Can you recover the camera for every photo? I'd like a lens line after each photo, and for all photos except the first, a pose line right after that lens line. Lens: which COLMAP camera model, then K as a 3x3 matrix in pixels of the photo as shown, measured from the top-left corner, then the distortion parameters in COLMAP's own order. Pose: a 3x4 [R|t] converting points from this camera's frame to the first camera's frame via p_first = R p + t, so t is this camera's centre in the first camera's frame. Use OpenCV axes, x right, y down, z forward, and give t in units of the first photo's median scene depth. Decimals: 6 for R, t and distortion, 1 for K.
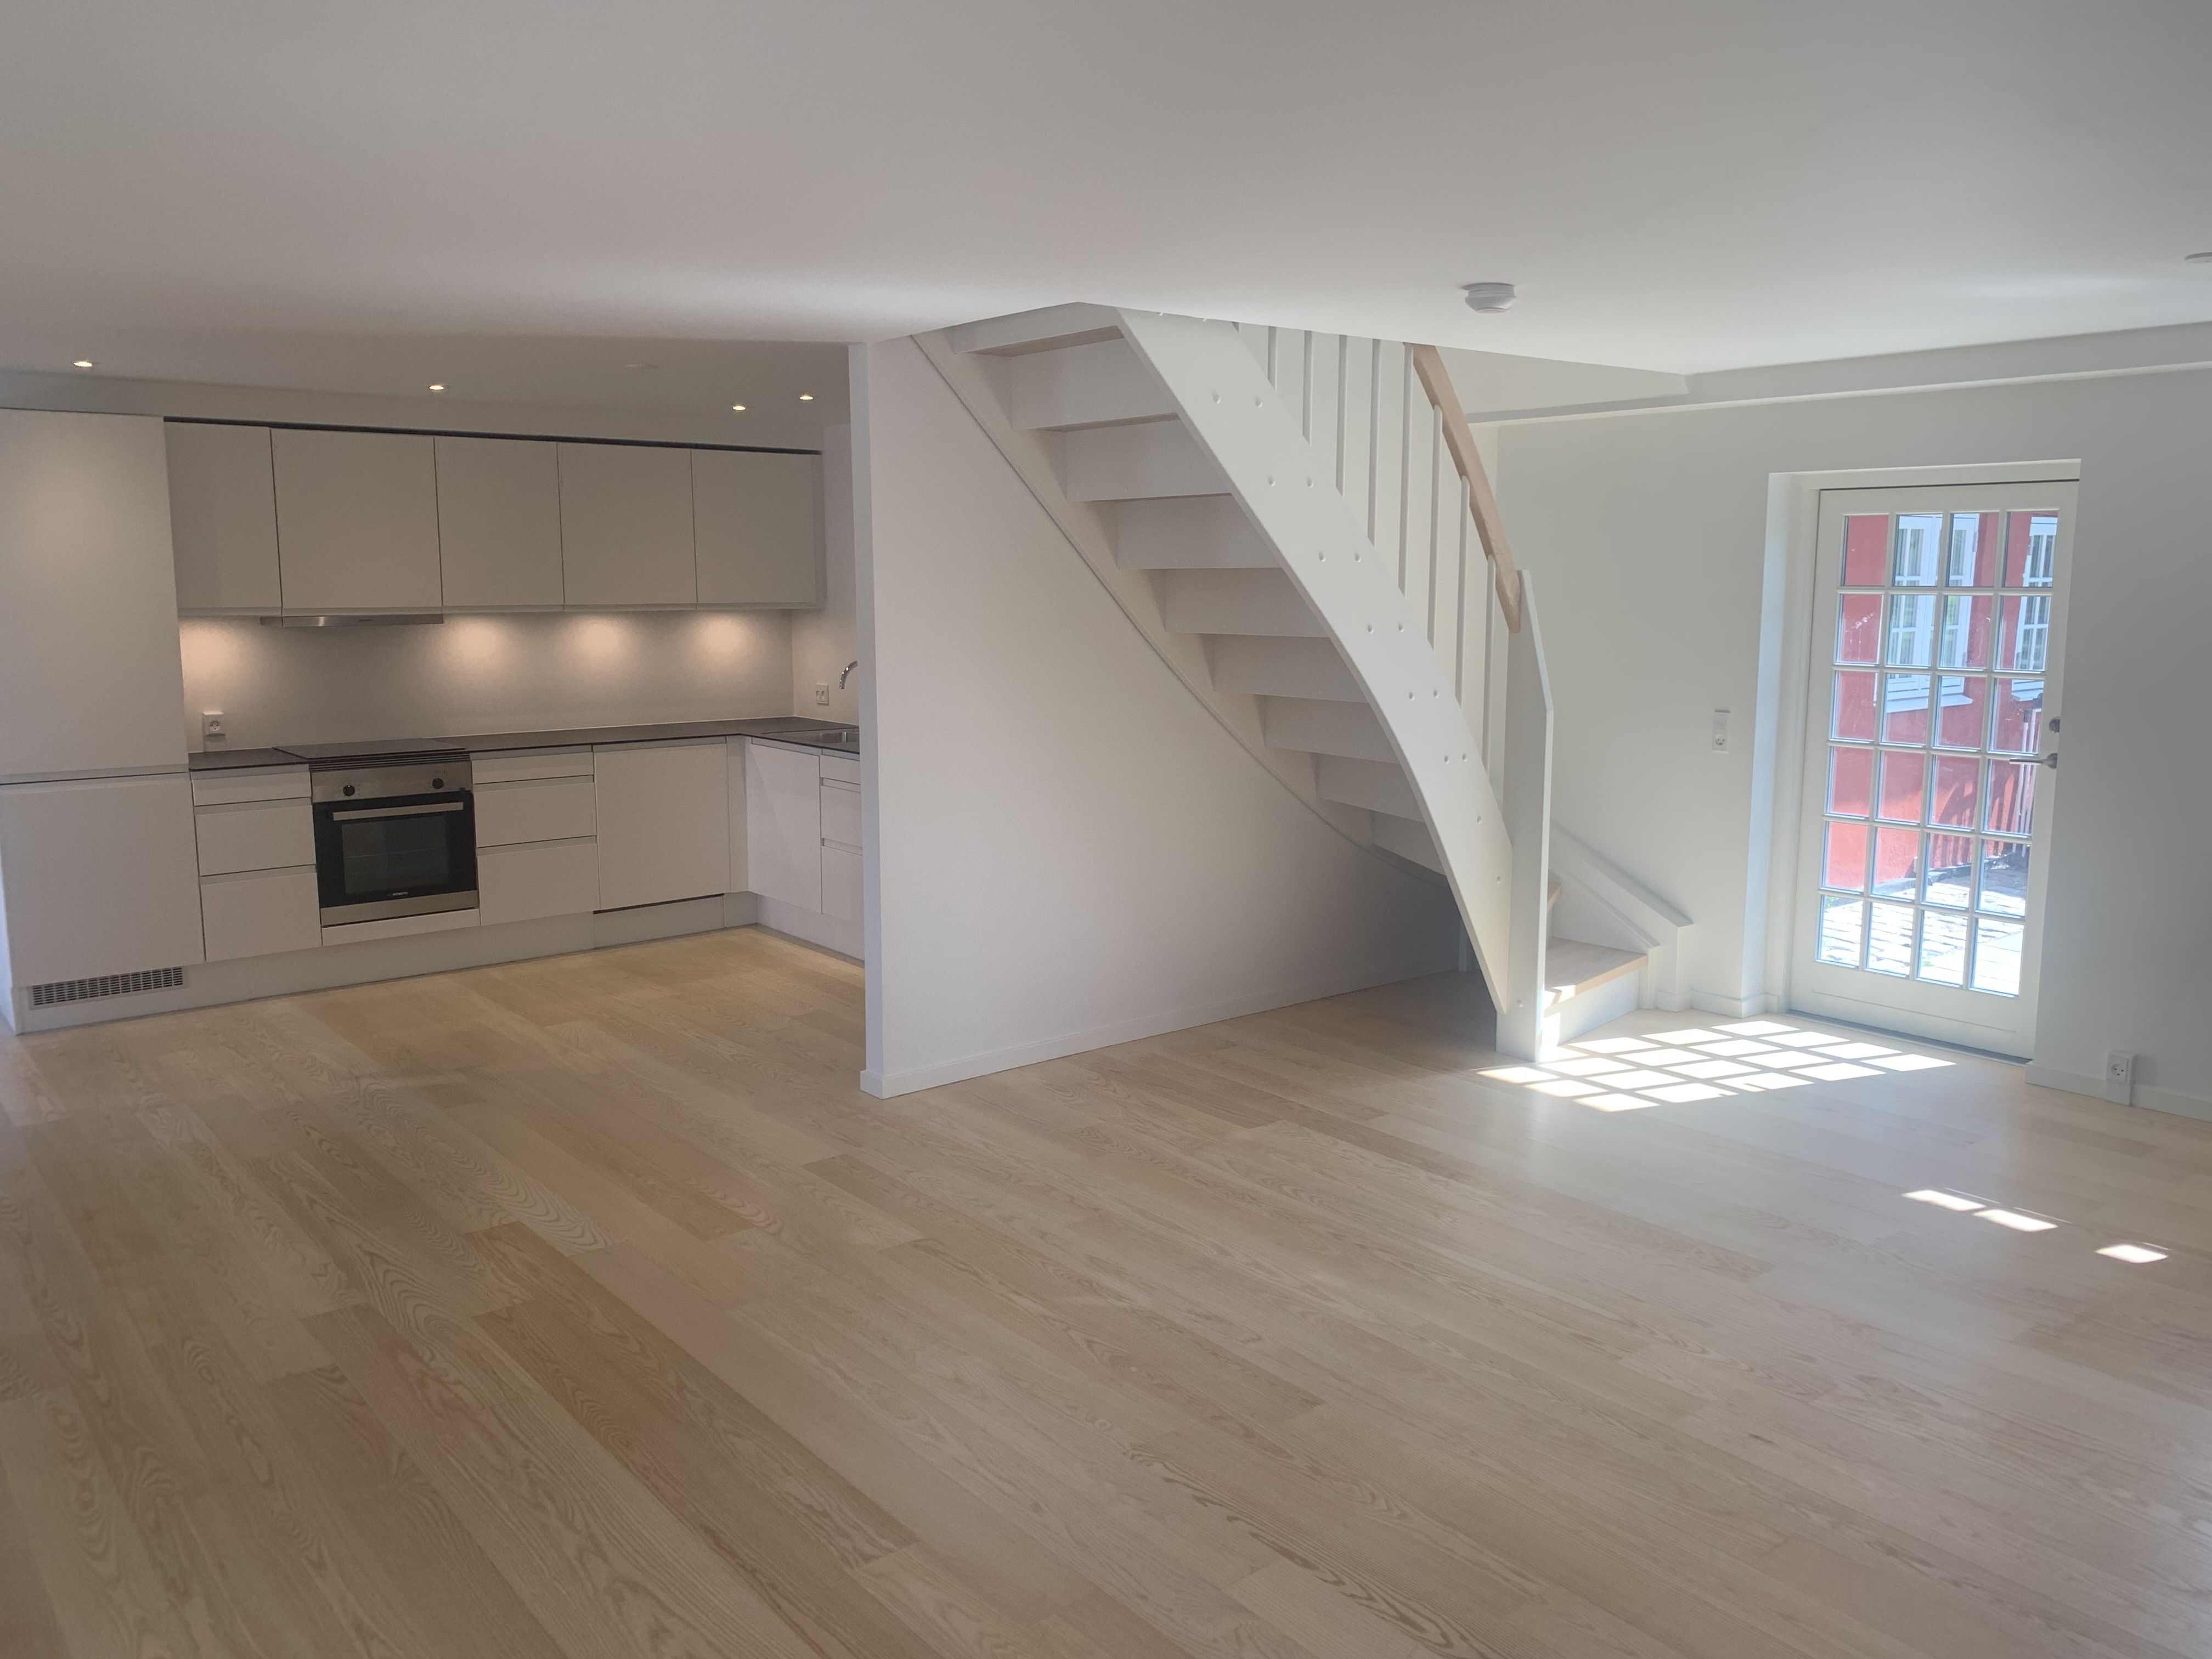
lens RADIAL K [[1672.1, 0, 1107.2], [0, 1672.1, 817.3], [0, 0, 1]] dist [0.039383, -0.000181]
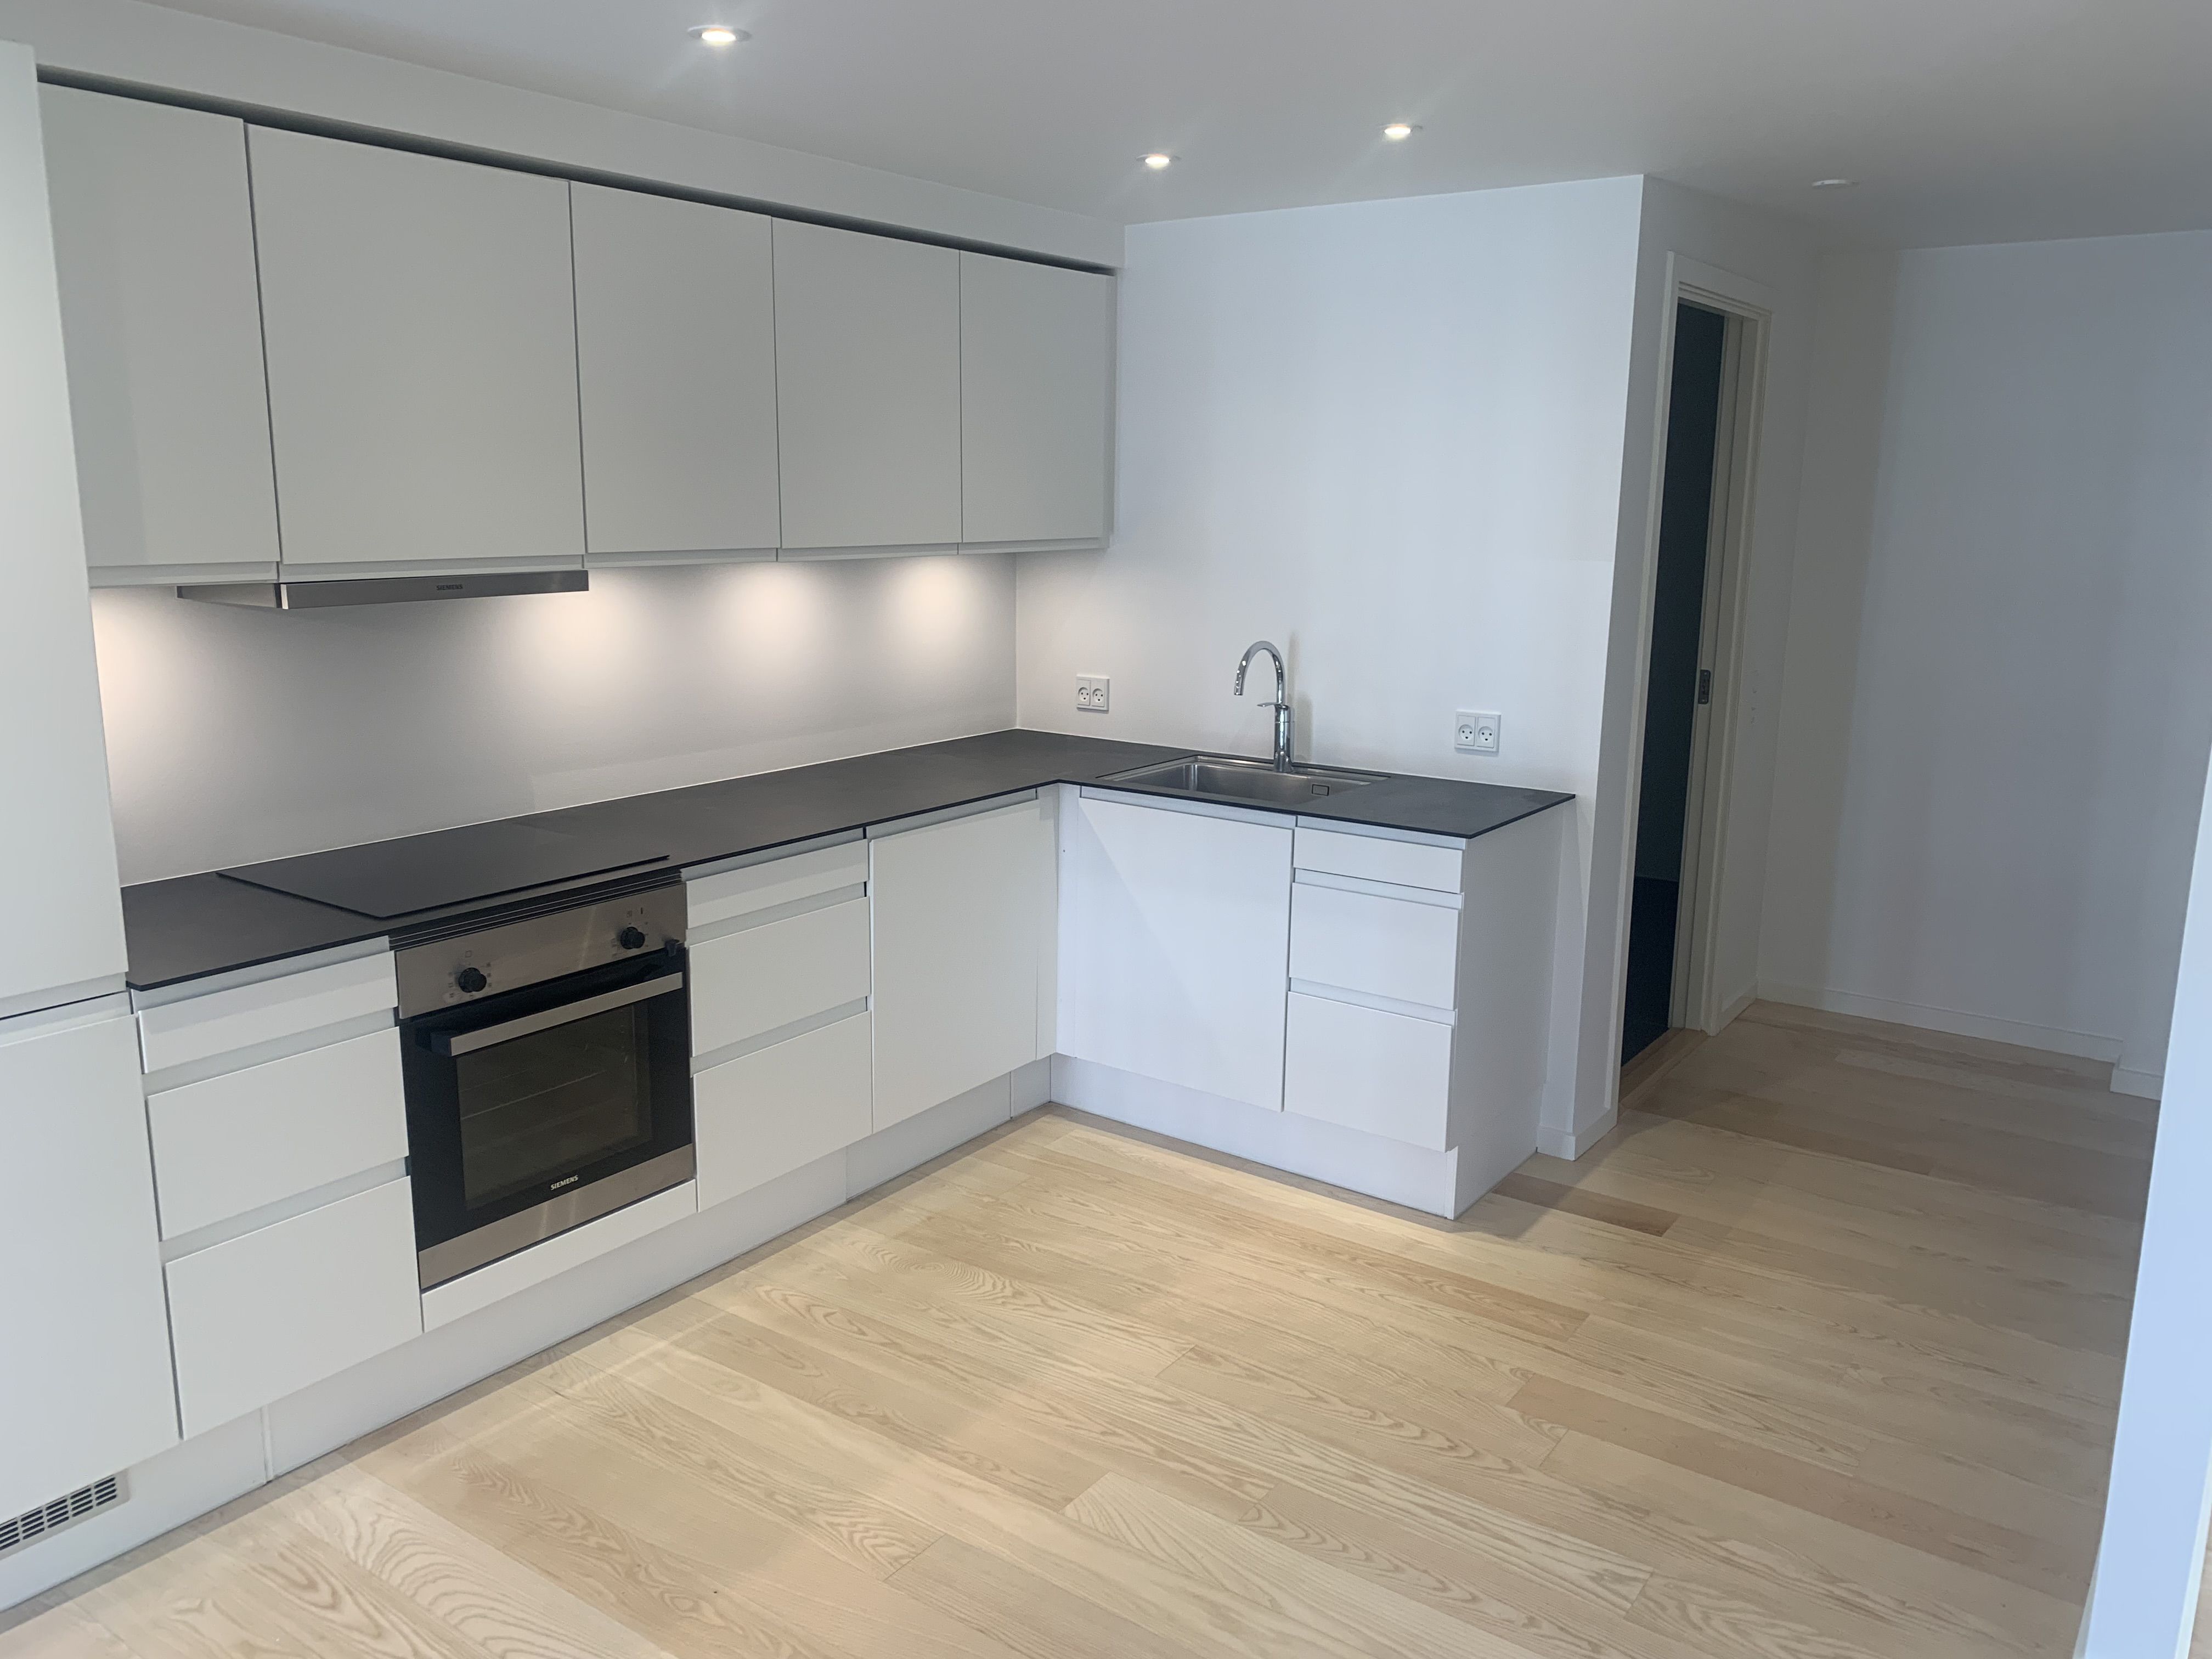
lens RADIAL K [[1672.1, 0, 1103.1], [0, 1672.1, 839.5], [0, 0, 1]] dist [0.039383, -0.000181]
pose [[0.969006, -0.046521, 0.242615, -0.377632], [0.032473, 0.997573, 0.061586, -0.071212], [-0.244892, -0.051799, 0.968166, 0.511938]]
